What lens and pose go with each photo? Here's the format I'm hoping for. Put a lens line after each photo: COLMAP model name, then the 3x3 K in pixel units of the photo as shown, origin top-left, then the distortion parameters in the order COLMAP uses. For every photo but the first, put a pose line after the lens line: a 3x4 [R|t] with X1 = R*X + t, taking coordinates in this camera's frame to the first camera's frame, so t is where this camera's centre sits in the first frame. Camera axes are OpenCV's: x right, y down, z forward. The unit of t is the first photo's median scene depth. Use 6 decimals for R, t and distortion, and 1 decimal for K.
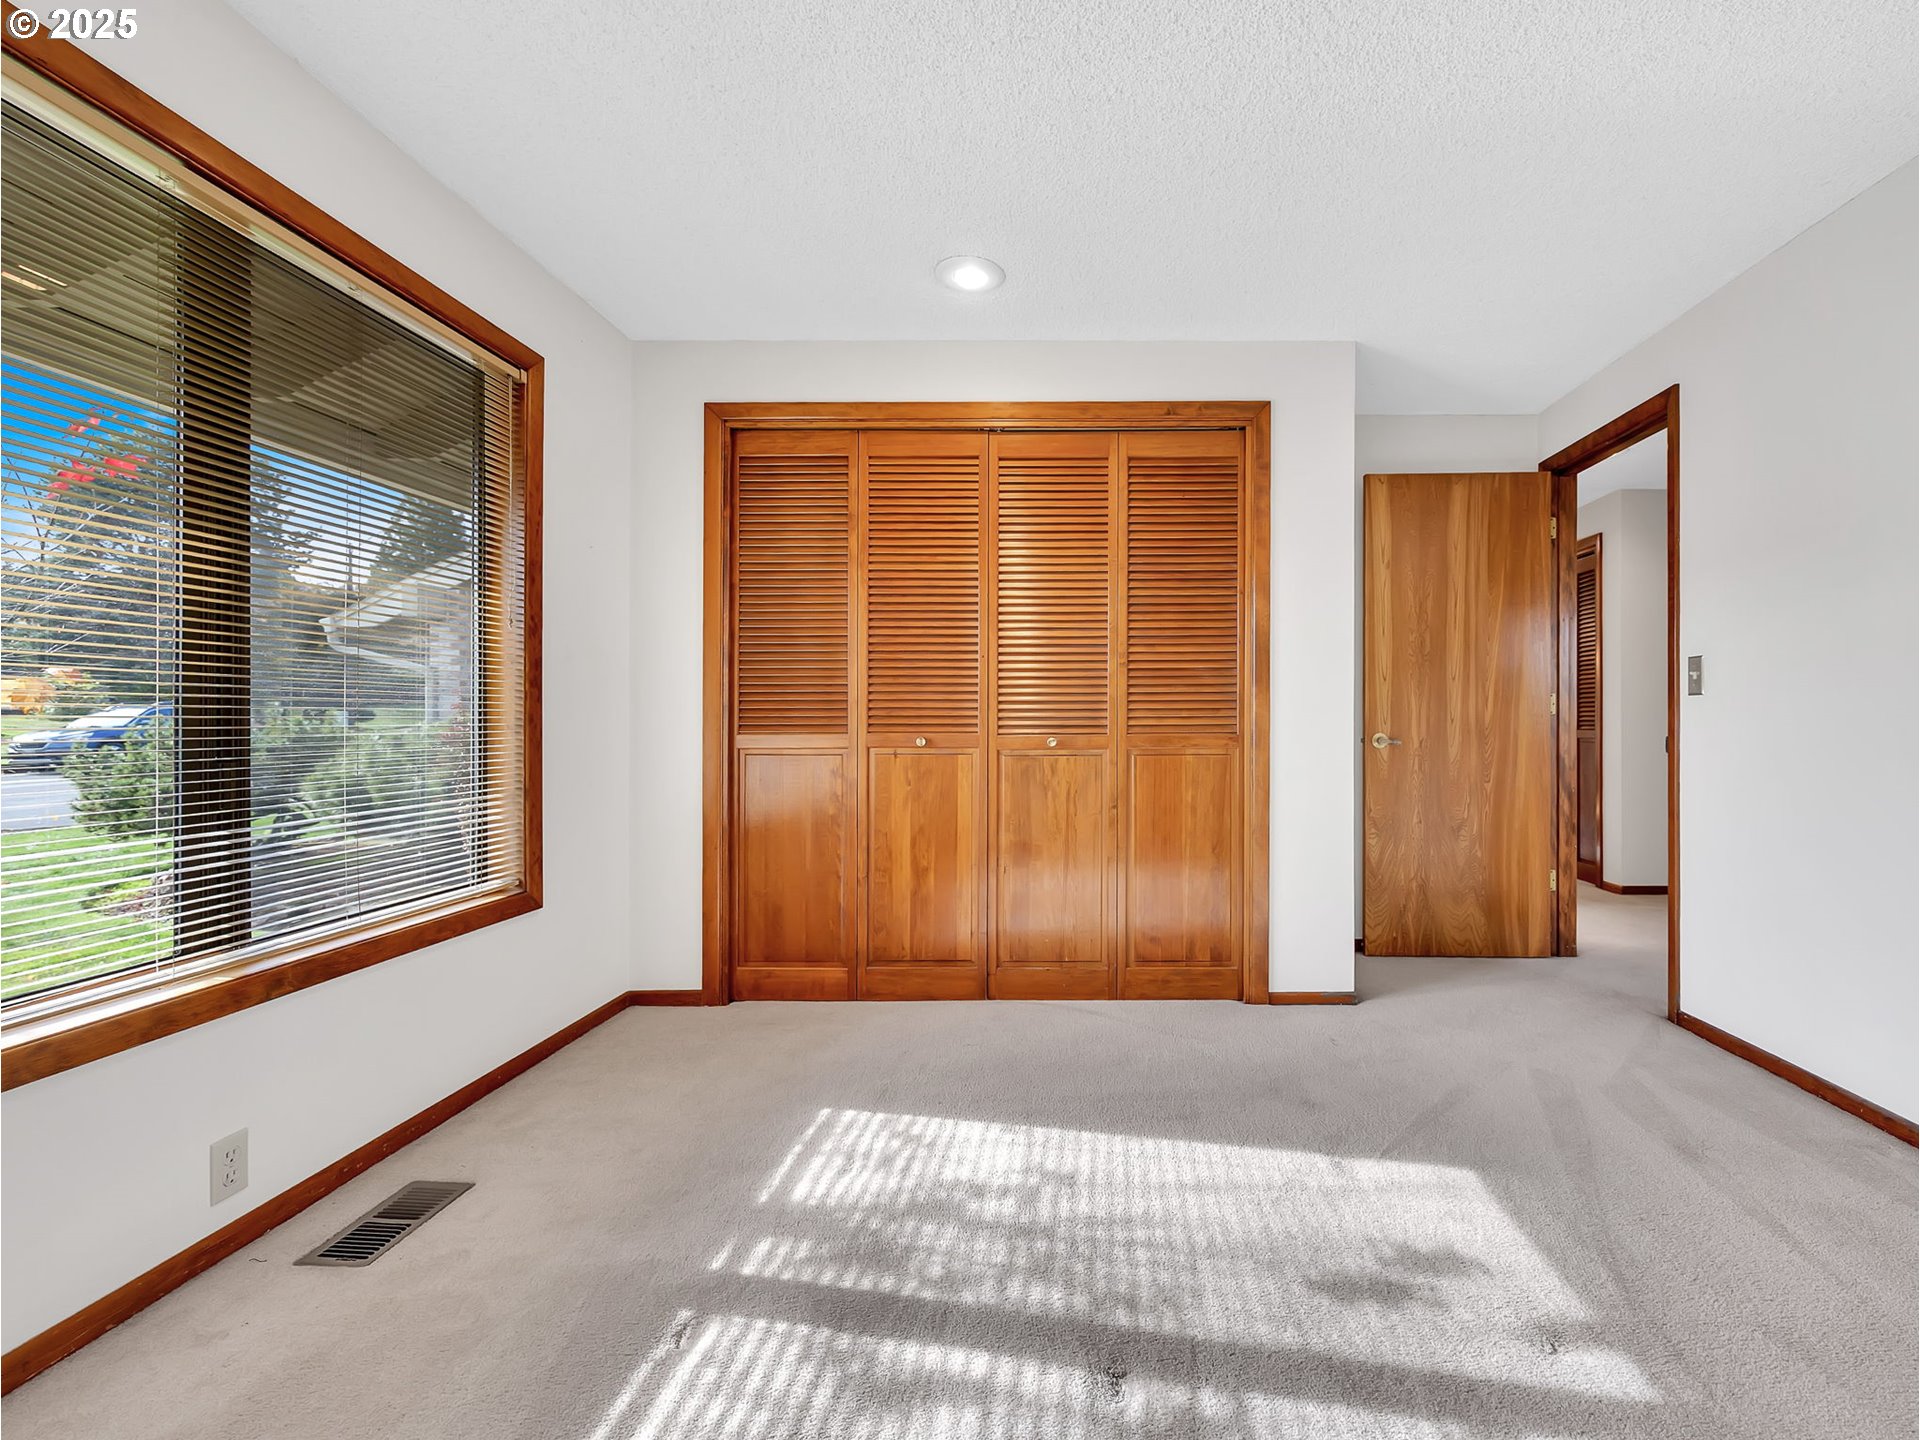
lens RADIAL K [[806.9, 0, 960.0], [0, 806.9, 720.0], [0, 0, 1]] dist [0.000105, -0.000085]
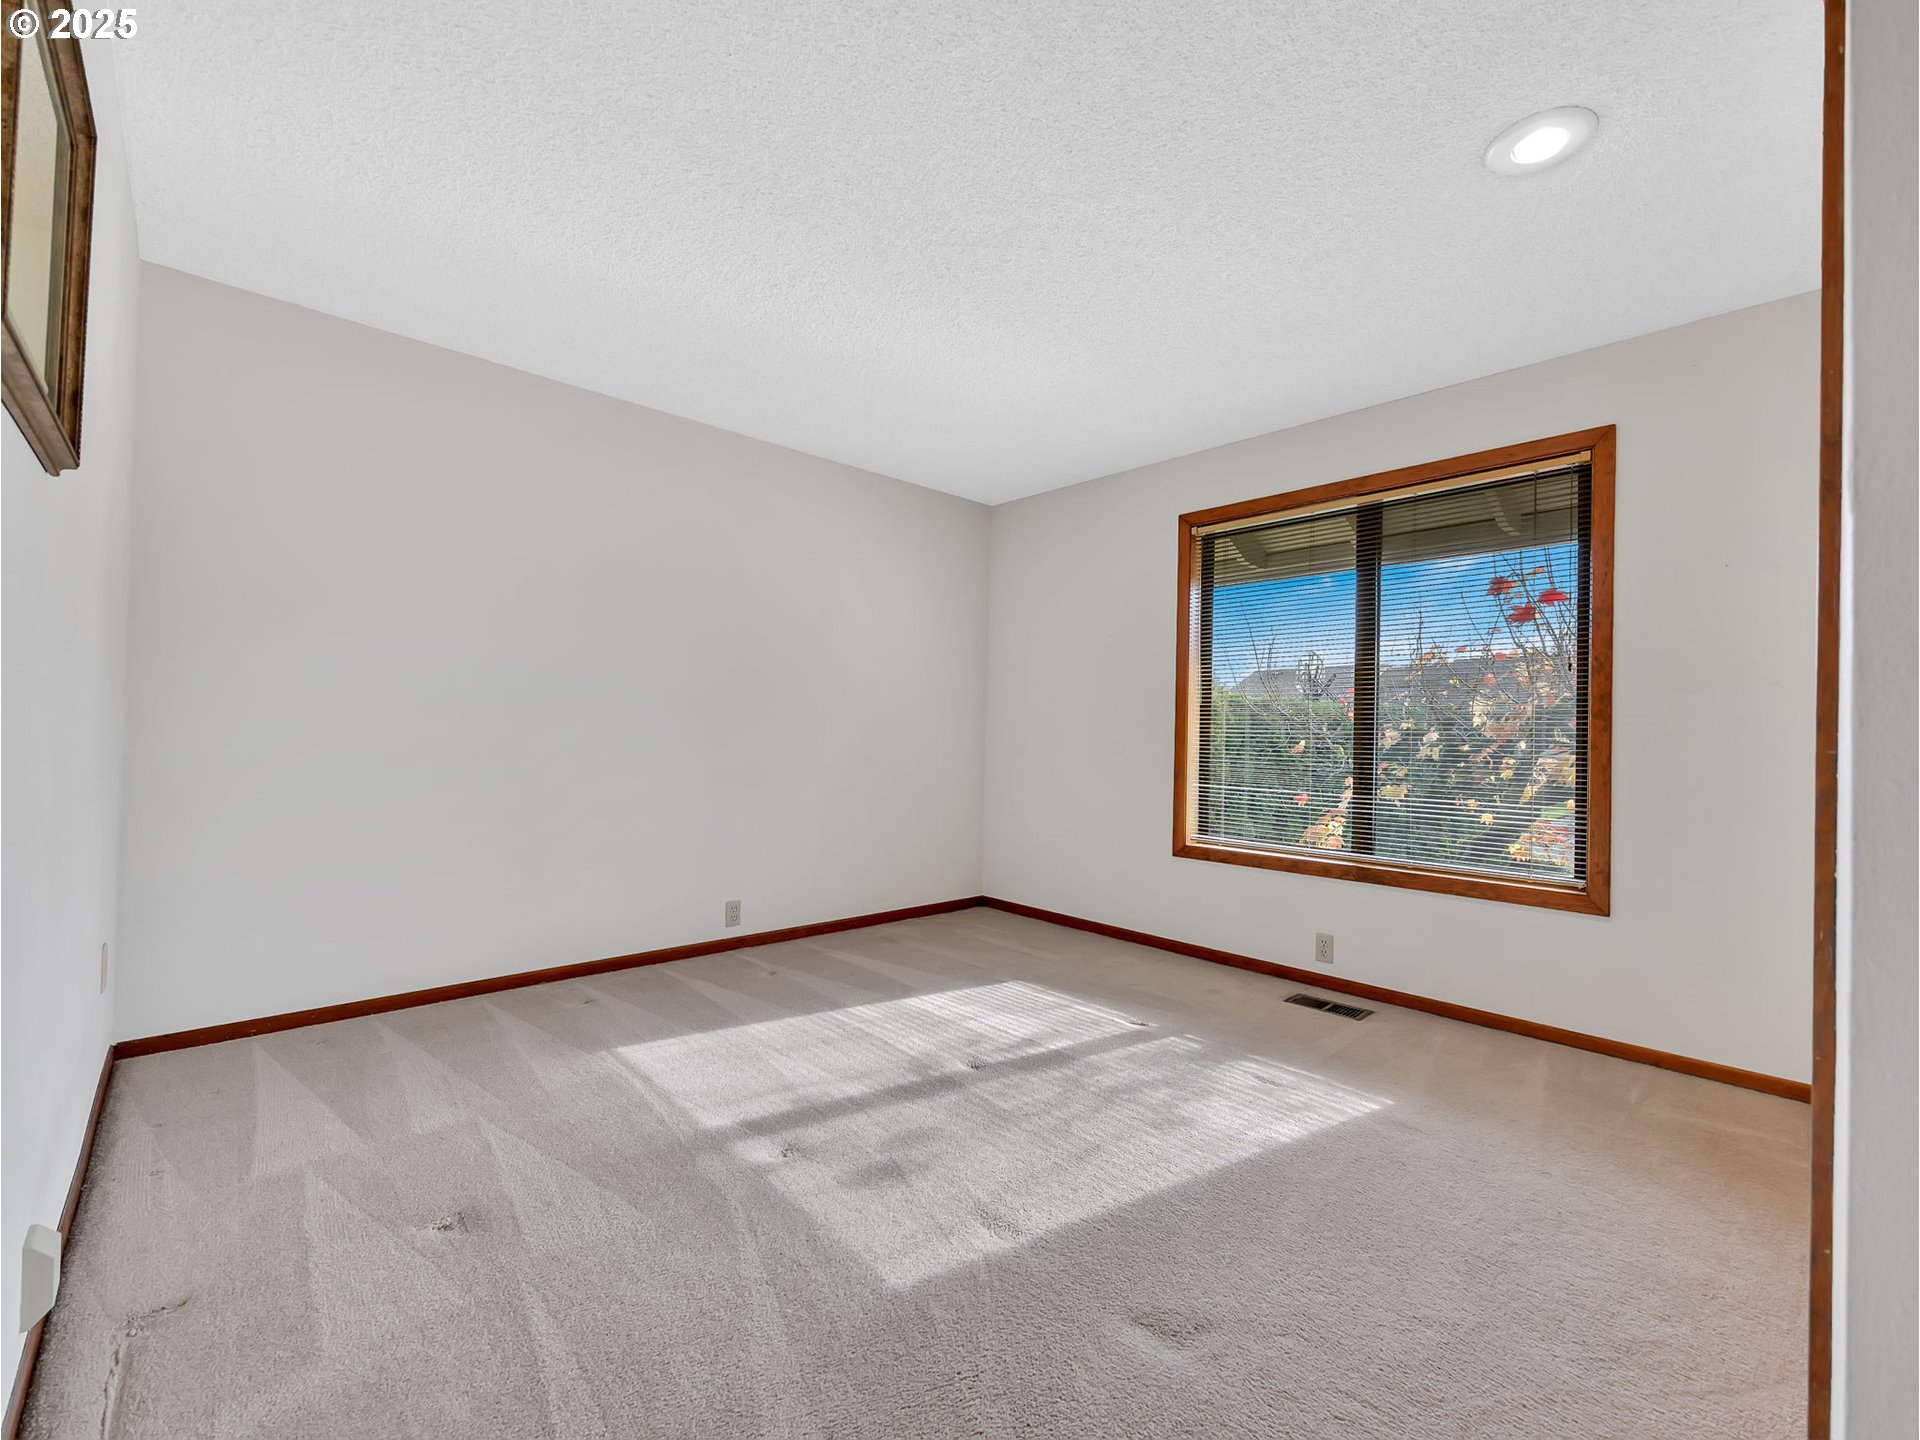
lens RADIAL K [[806.9, 0, 960.0], [0, 806.9, 720.0], [0, 0, 1]] dist [0.000105, -0.000085]
pose [[-0.611321, 0.004445, -0.791370, 1.263818], [0.006155, 0.999981, 0.000862, -0.030198], [0.791358, -0.004345, -0.611337, 1.504546]]
